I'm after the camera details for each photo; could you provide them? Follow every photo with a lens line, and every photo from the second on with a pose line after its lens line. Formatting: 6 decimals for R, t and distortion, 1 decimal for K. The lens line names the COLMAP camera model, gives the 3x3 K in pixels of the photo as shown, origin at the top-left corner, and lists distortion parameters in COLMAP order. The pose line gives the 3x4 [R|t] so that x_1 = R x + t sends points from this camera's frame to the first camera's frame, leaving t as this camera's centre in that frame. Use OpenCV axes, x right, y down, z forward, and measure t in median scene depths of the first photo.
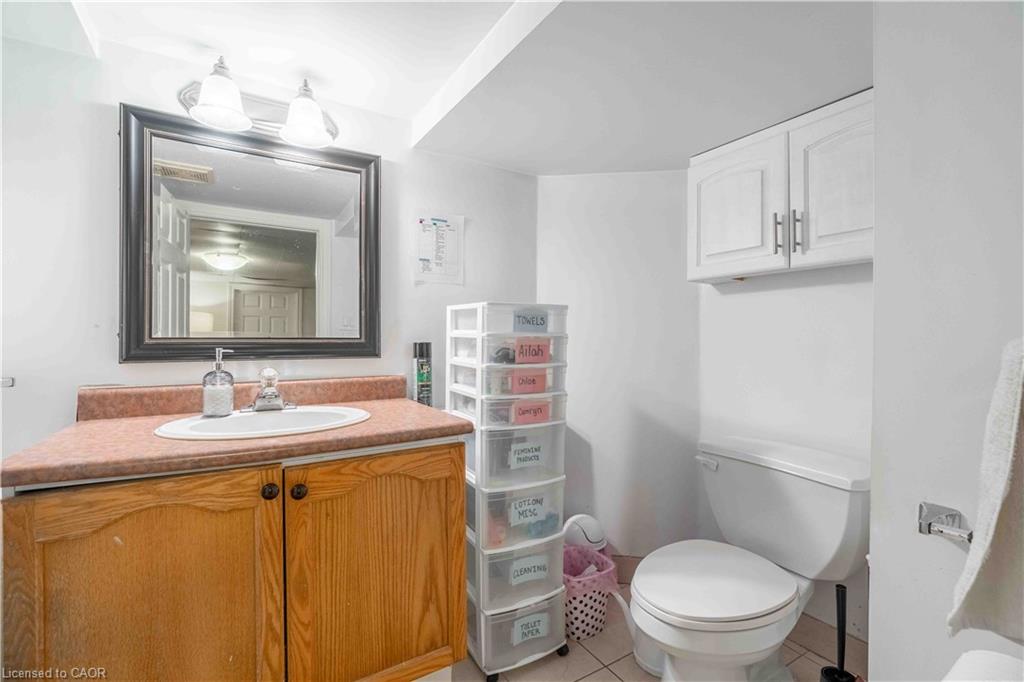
lens RADIAL K [[460.5, 0, 514.5], [0, 460.5, 340.3], [0, 0, 1]] dist [-0.010942, 0.002423]
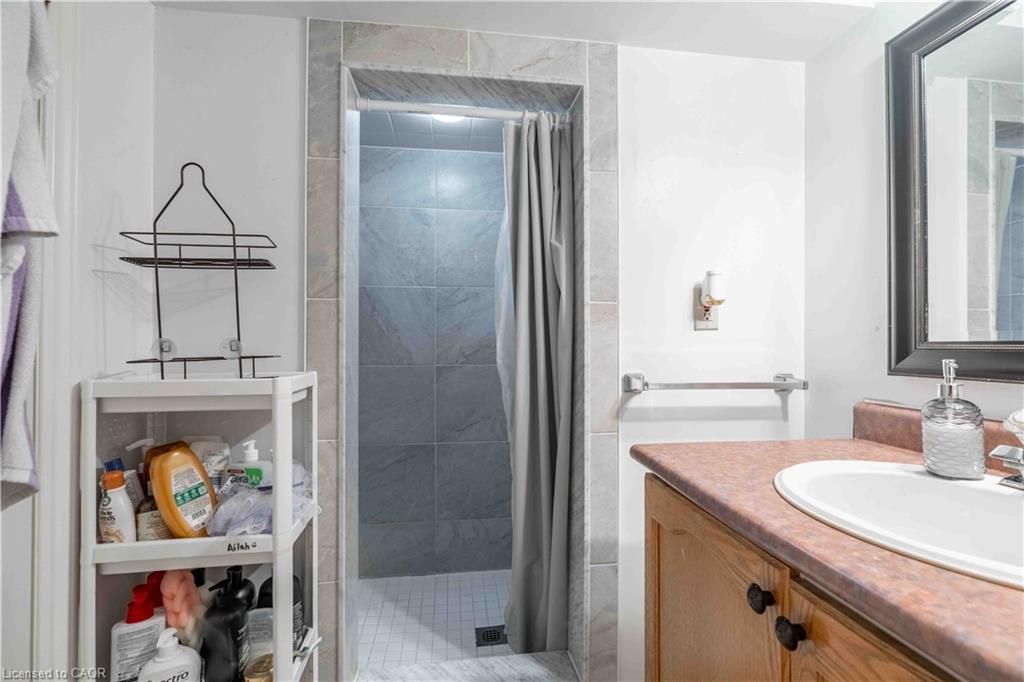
lens RADIAL K [[460.5, 0, 515.2], [0, 460.5, 339.8], [0, 0, 1]] dist [-0.010942, 0.002423]
pose [[-0.380820, -0.012391, -0.924566, 0.102617], [-0.004680, 0.999923, -0.011474, 0.002252], [0.924637, -0.000042, -0.380849, 0.709528]]
